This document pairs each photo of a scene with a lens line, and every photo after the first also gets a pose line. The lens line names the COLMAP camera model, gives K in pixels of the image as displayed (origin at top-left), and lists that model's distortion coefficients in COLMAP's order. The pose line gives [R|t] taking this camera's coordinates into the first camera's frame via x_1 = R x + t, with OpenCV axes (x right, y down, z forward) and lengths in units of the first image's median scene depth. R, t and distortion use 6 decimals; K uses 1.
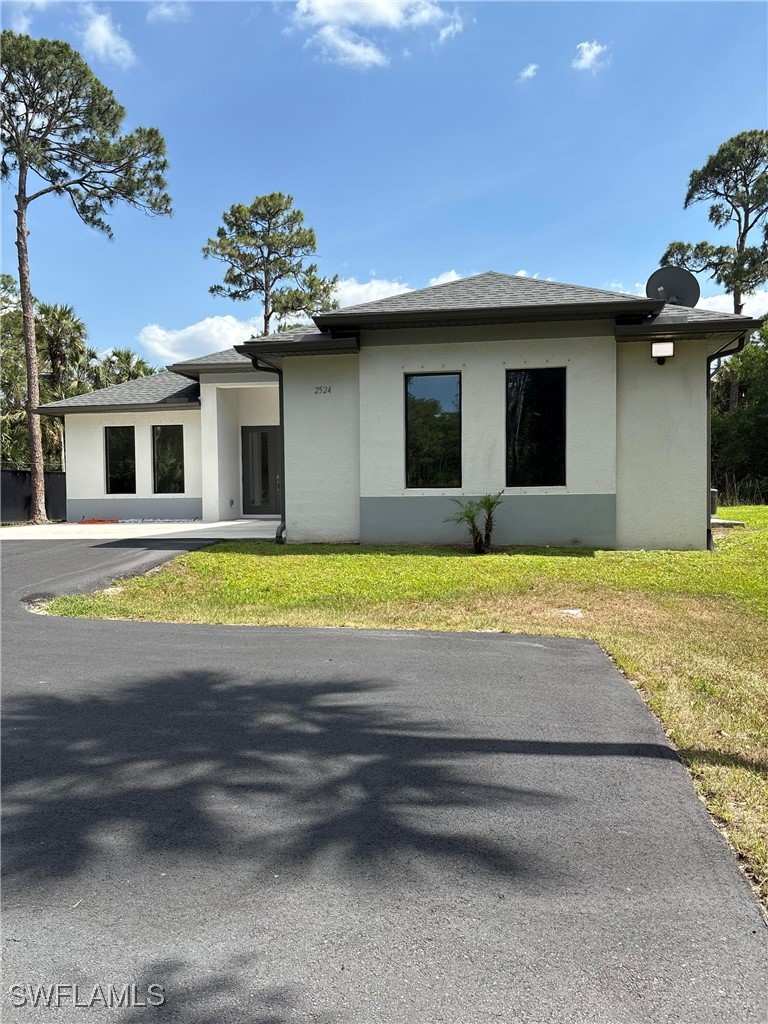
lens RADIAL K [[790.4, 0, 381.1], [0, 790.4, 511.2], [0, 0, 1]] dist [0.048121, -0.010060]
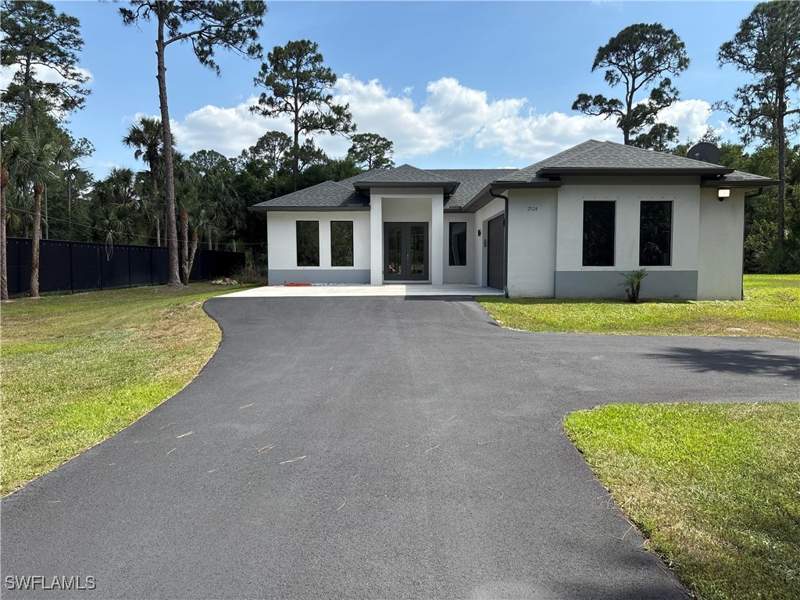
lens RADIAL K [[617.5, 0, 405.2], [0, 617.5, 301.1], [0, 0, 1]] dist [0.048121, -0.010060]
pose [[0.984332, -0.002863, 0.176301, -0.343327], [-0.003975, 0.999254, 0.038418, -0.001612], [-0.176280, -0.038517, 0.983586, -0.172725]]
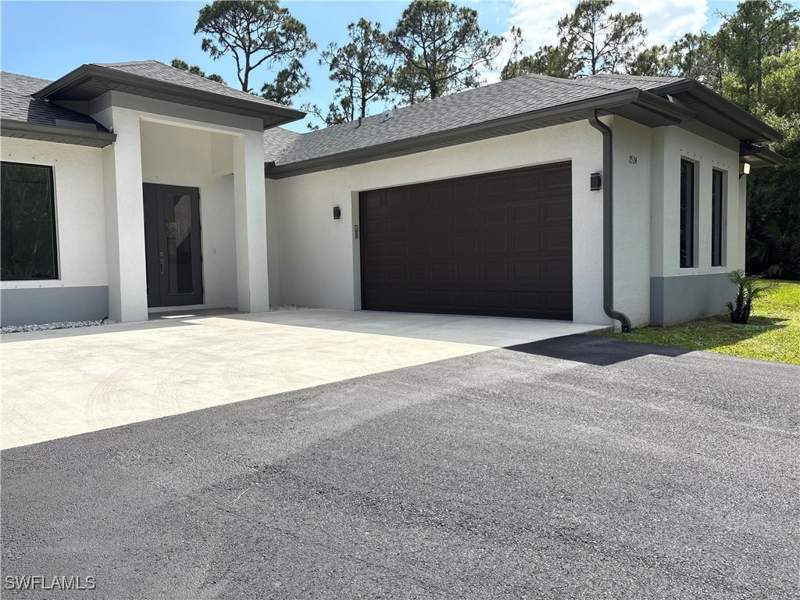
lens RADIAL K [[617.5, 0, 402.7], [0, 617.5, 299.8], [0, 0, 1]] dist [0.048121, -0.010060]
pose [[0.567516, -0.043922, 0.822190, -0.480282], [0.029559, 0.999019, 0.032965, -0.013729], [-0.822832, 0.005595, 0.568258, 0.473407]]
